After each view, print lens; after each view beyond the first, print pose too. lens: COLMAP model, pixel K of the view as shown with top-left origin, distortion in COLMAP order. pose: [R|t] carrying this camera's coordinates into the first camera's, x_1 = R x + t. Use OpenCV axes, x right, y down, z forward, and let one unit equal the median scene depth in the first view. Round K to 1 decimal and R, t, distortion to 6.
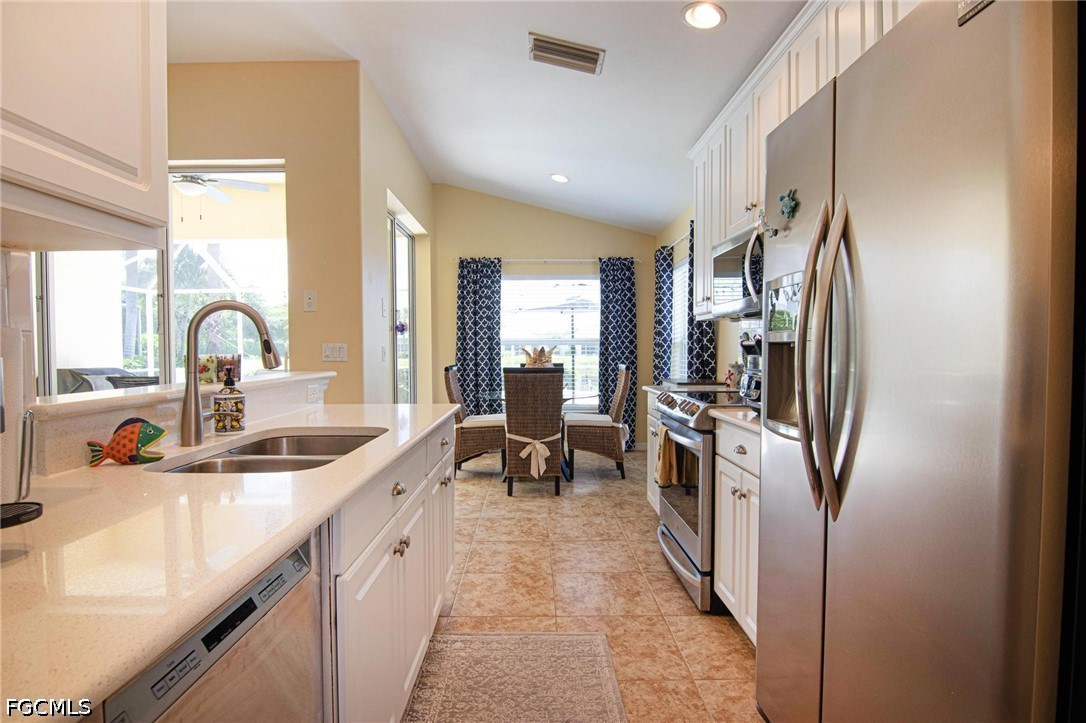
lens RADIAL K [[572.3, 0, 539.3], [0, 572.3, 364.4], [0, 0, 1]] dist [-0.001269, -0.011850]
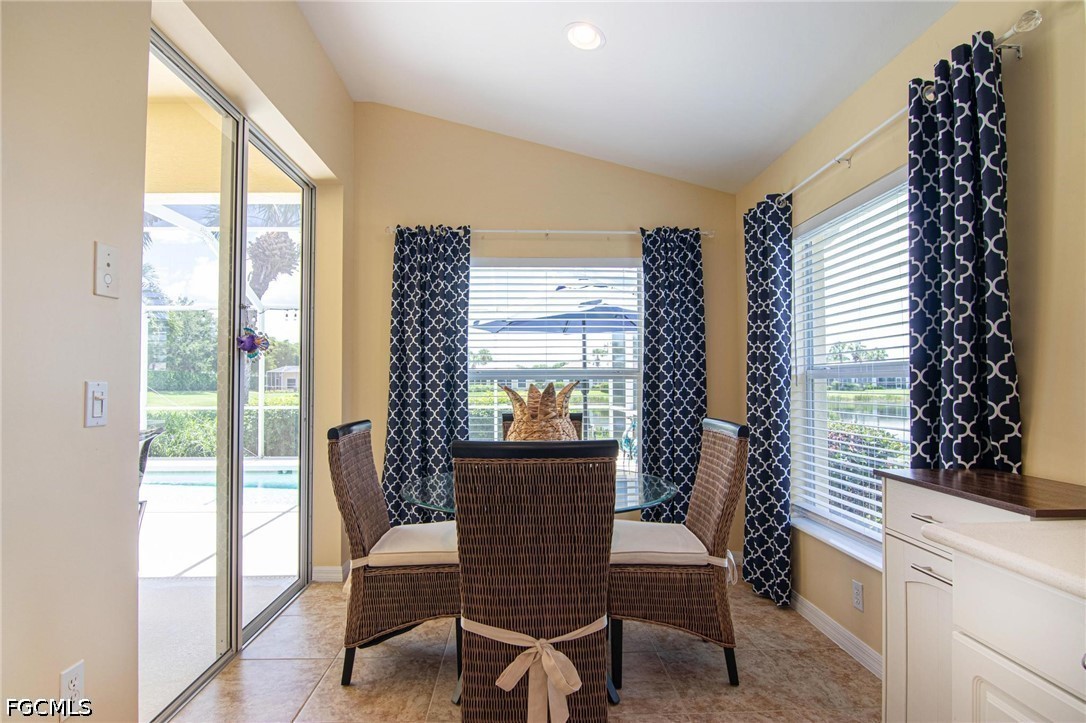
lens RADIAL K [[563.3, 0, 537.8], [0, 563.3, 364.8], [0, 0, 1]] dist [-0.001747, -0.016029]
pose [[0.999717, 0.003173, 0.023583, -0.011911], [-0.001764, 0.998224, -0.059543, -0.015130], [-0.023730, 0.059485, 0.997947, 0.445016]]
